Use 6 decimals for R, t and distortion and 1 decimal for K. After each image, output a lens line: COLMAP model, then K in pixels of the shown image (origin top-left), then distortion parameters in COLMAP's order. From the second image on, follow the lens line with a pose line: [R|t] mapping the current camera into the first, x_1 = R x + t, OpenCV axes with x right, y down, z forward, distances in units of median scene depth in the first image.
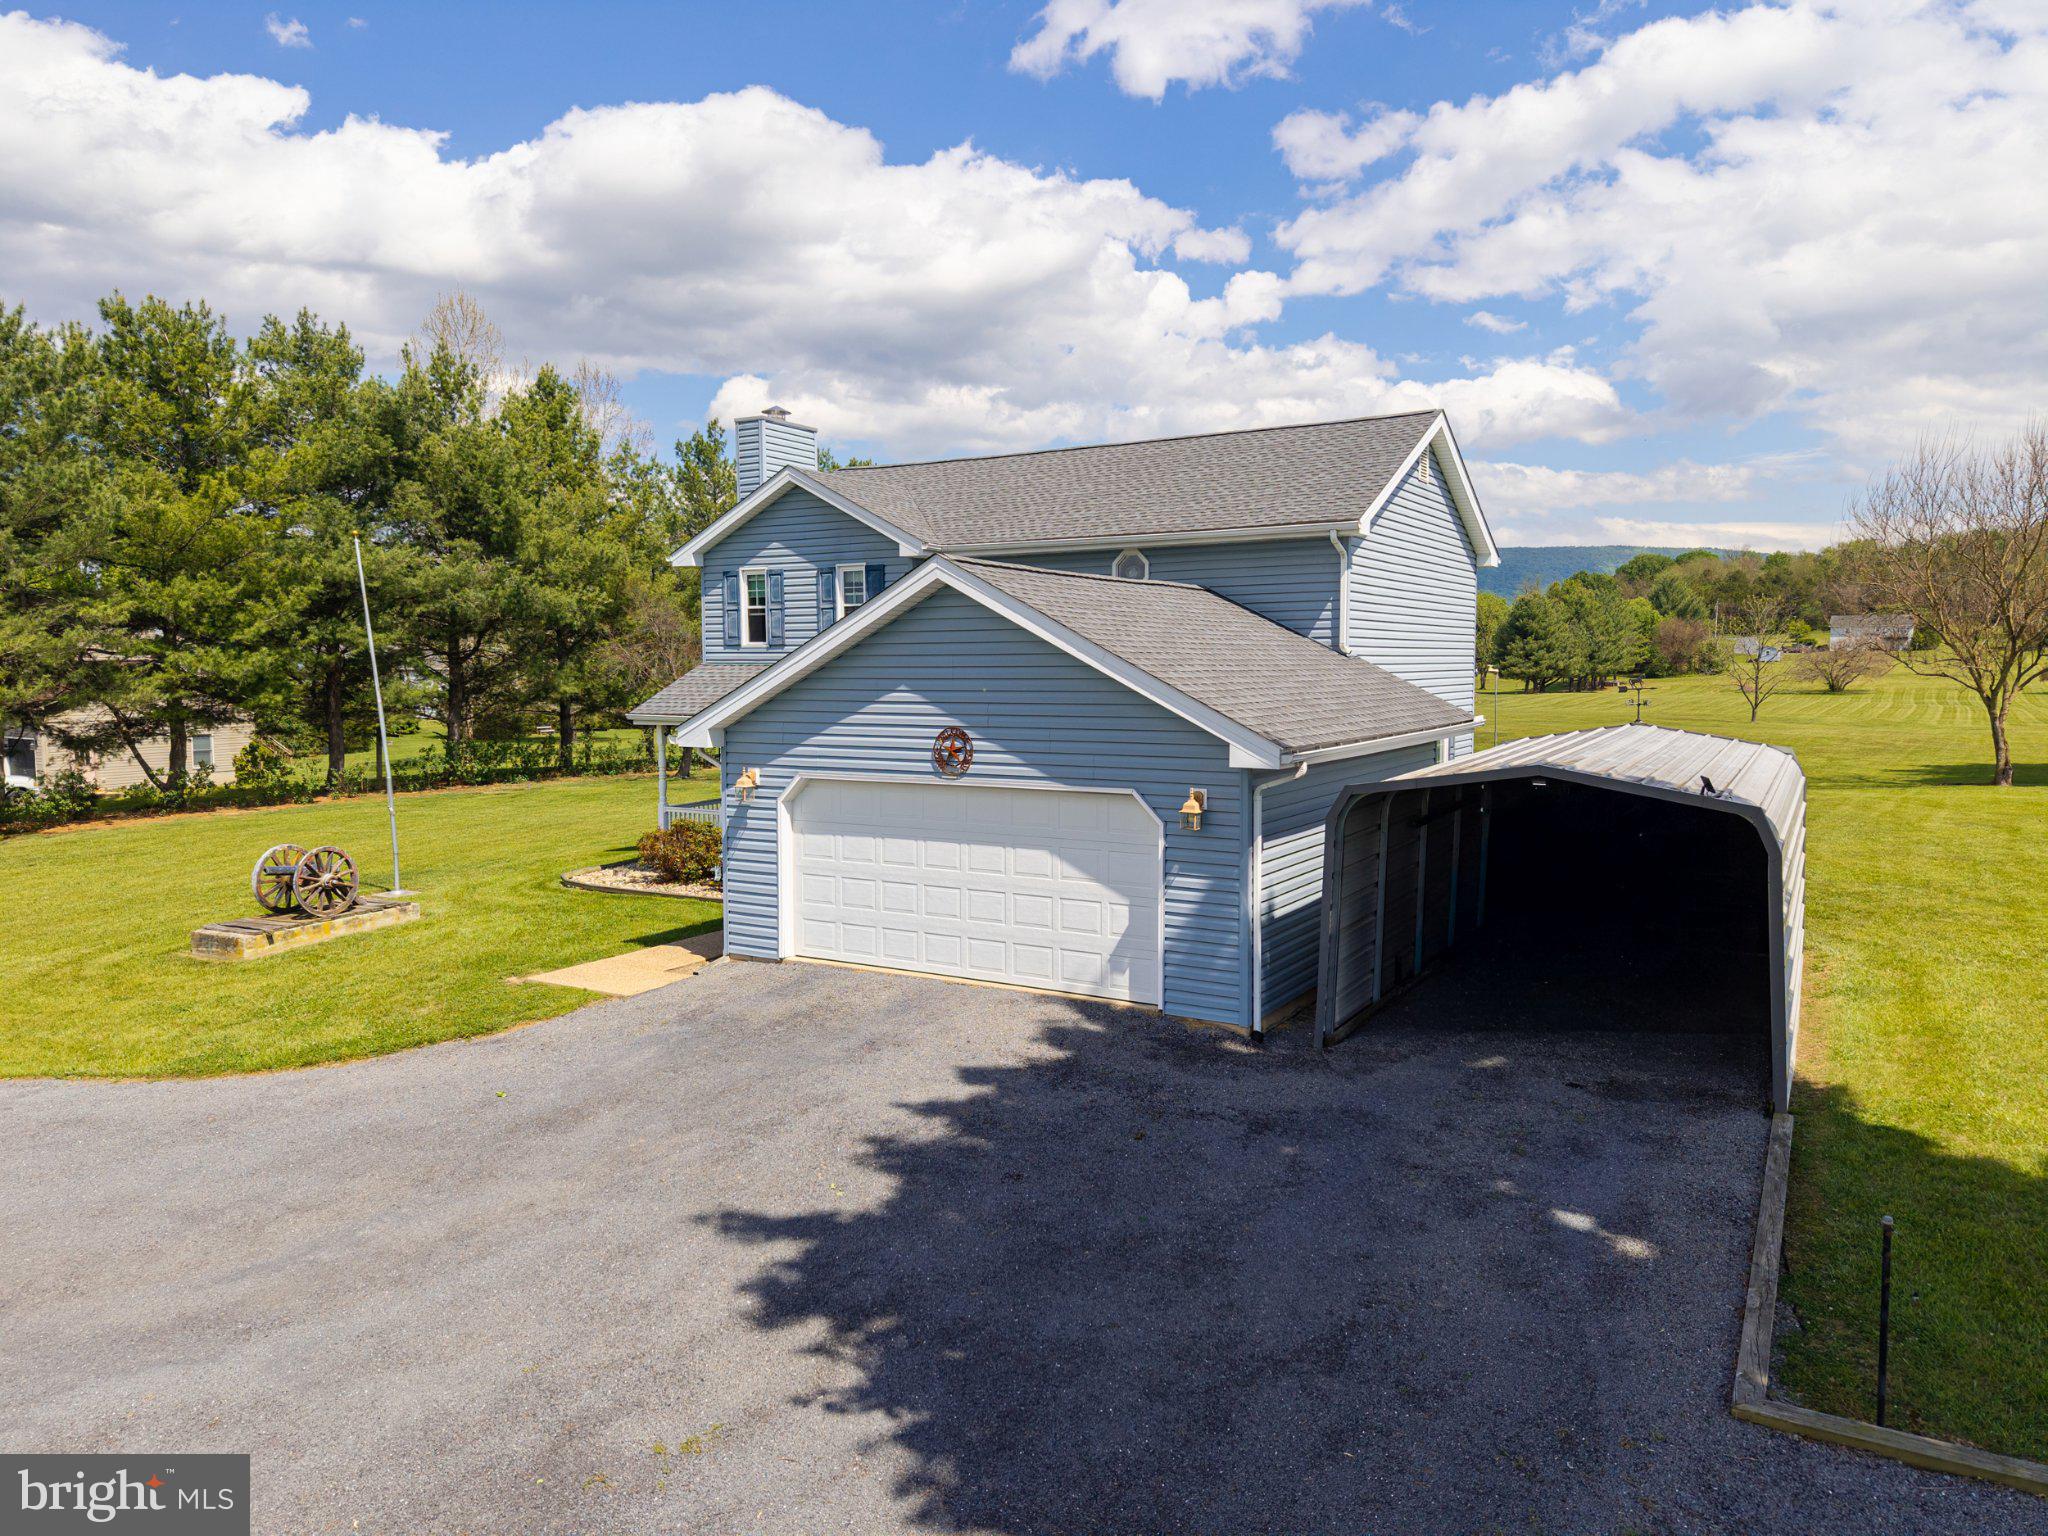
lens RADIAL K [[1381.4, 0, 1018.6], [0, 1381.4, 776.6], [0, 0, 1]] dist [0.035037, -0.045529]
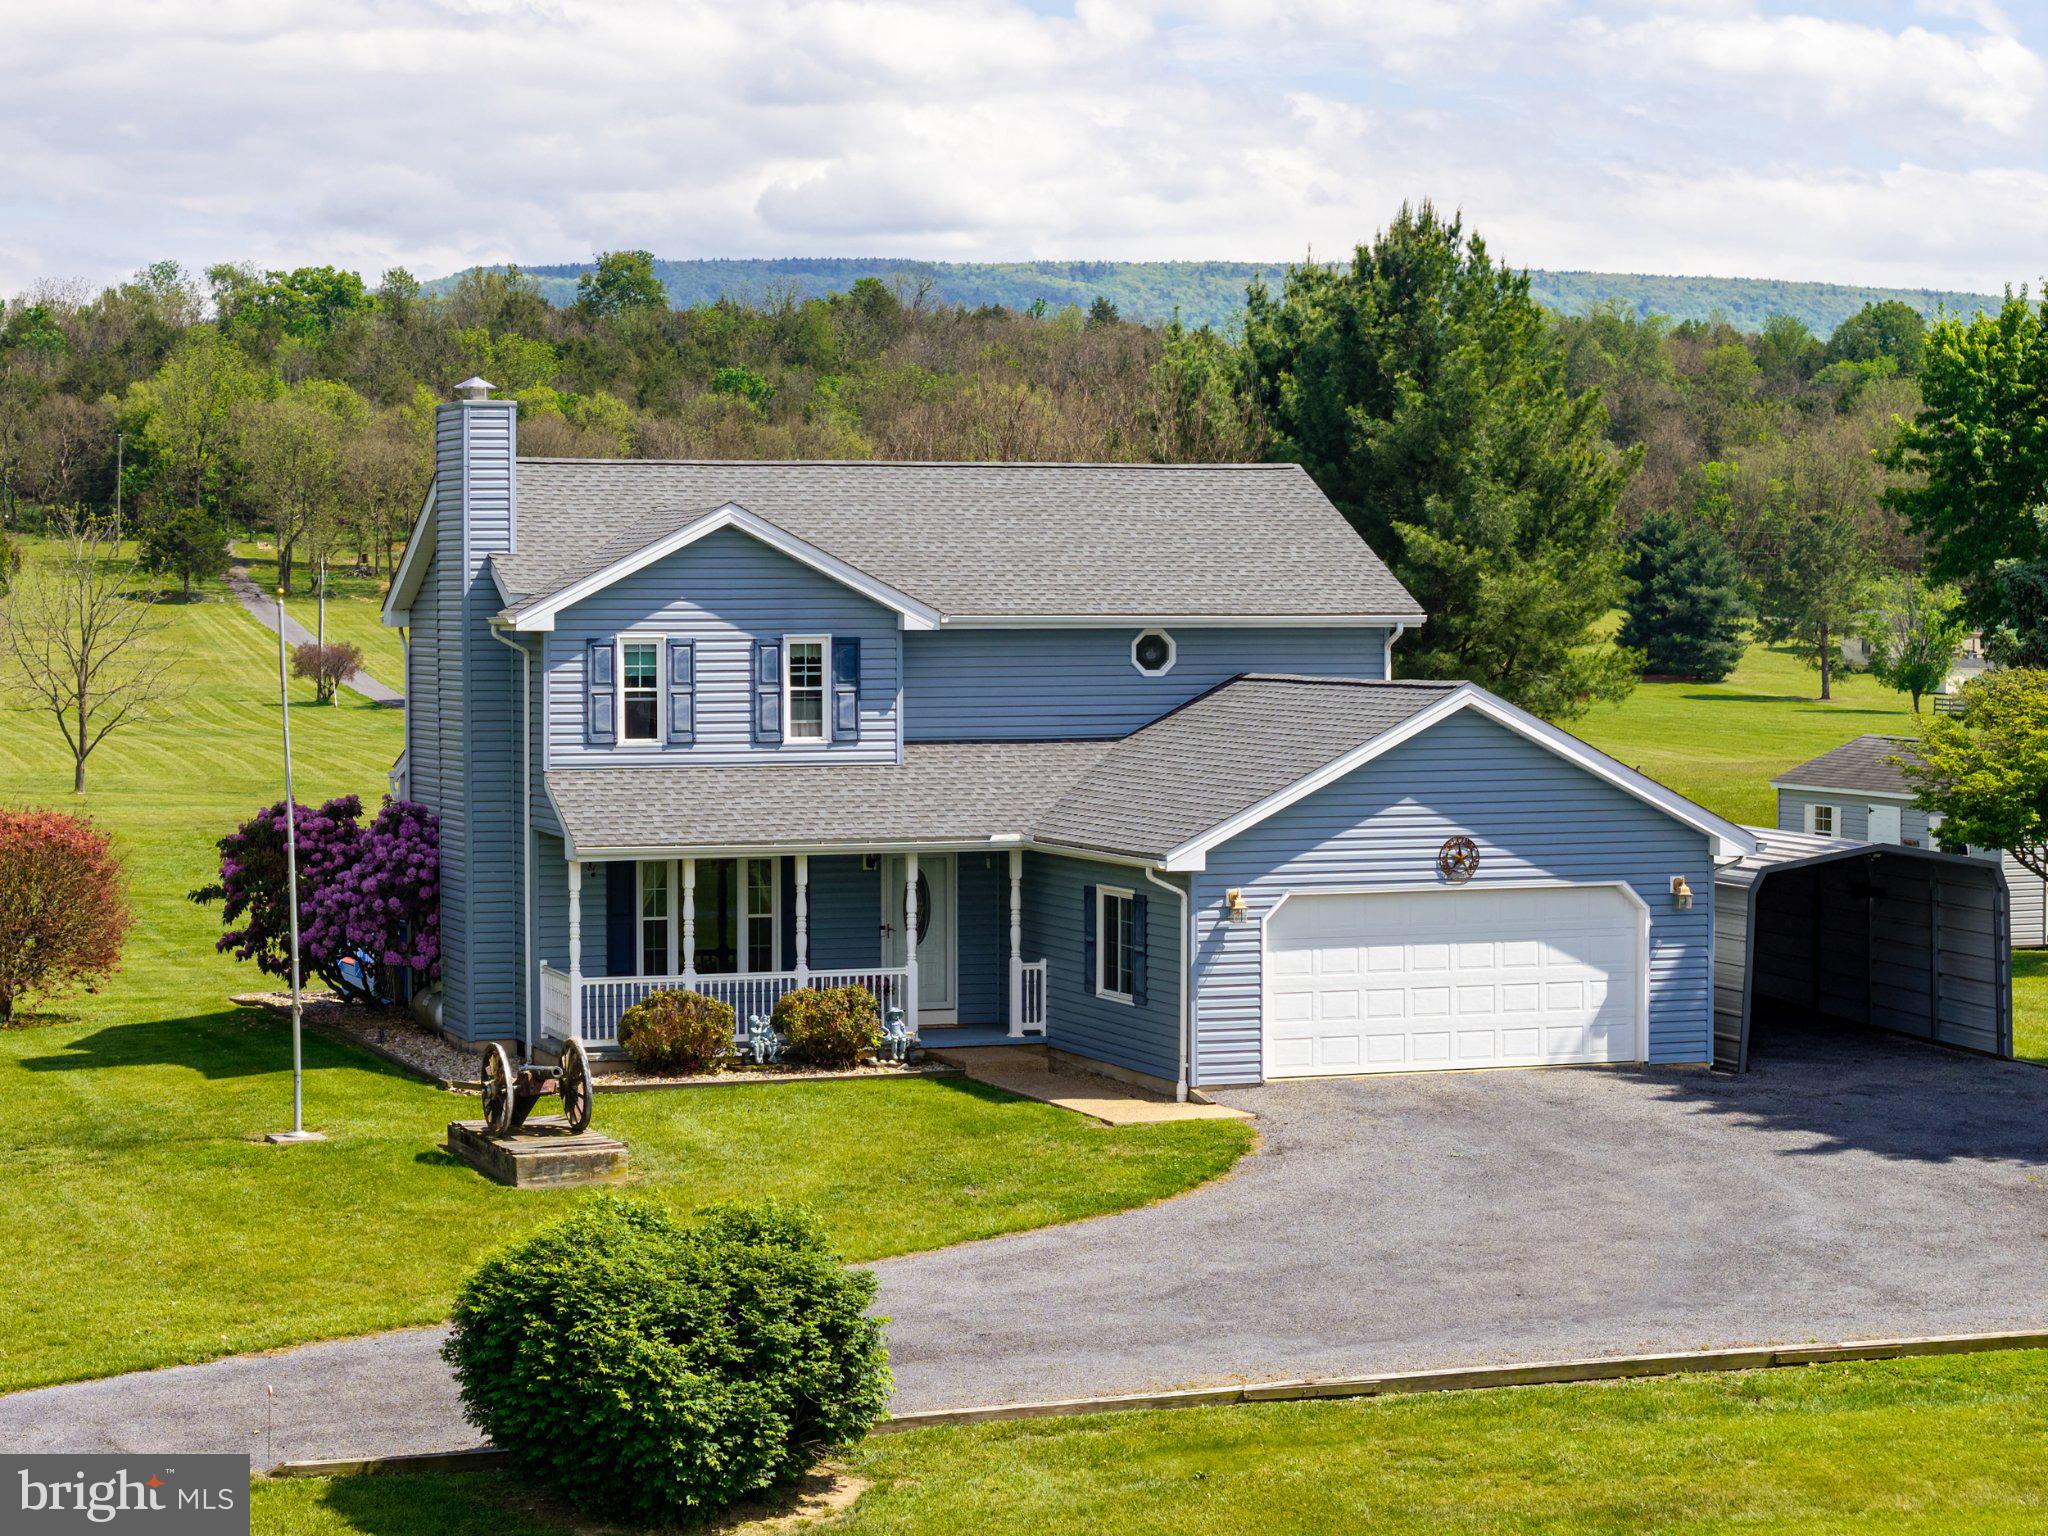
lens RADIAL K [[4398.3, 0, 1108.5], [0, 4398.3, 728.5], [0, 0, 1]] dist [-0.175630, 0.000000]
pose [[0.617259, -0.021151, 0.786476, -1.906849], [0.062732, 0.997779, -0.022401, -0.039164], [-0.784255, 0.063165, 0.617215, -0.604957]]
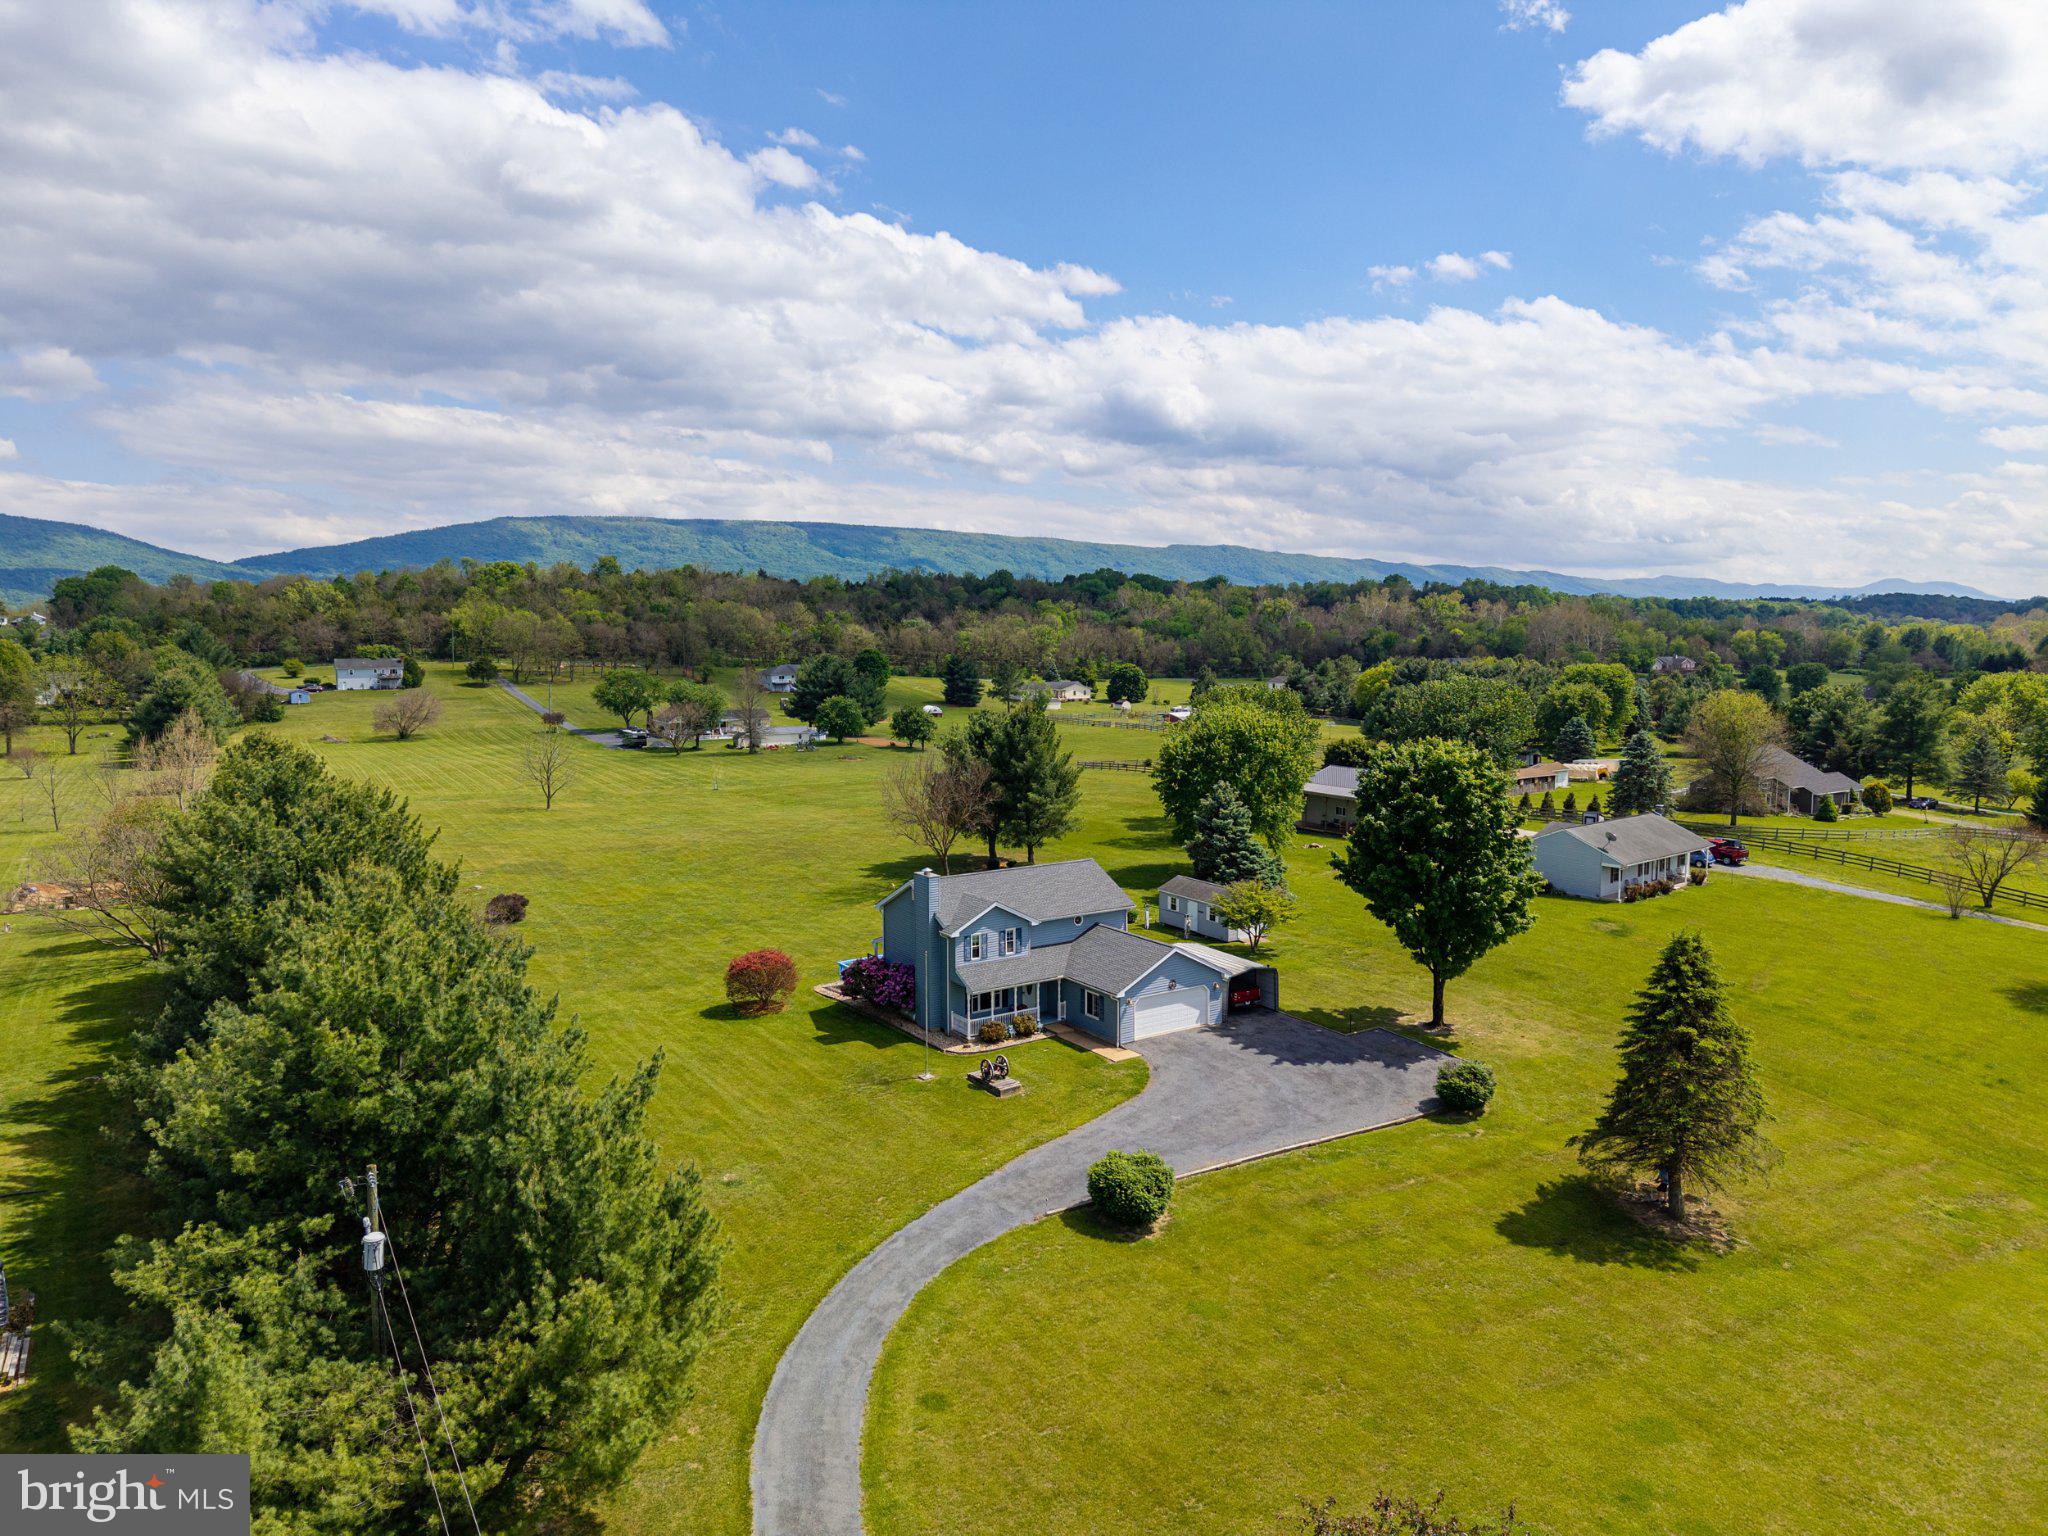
lens RADIAL K [[1381.4, 0, 1044.3], [0, 1381.4, 739.4], [0, 0, 1]] dist [0.035037, -0.045529]
pose [[0.421989, -0.072385, 0.903707, -2.946790], [0.074634, 0.996198, 0.044943, -0.729244], [-0.903524, 0.048481, 0.425787, -0.453191]]
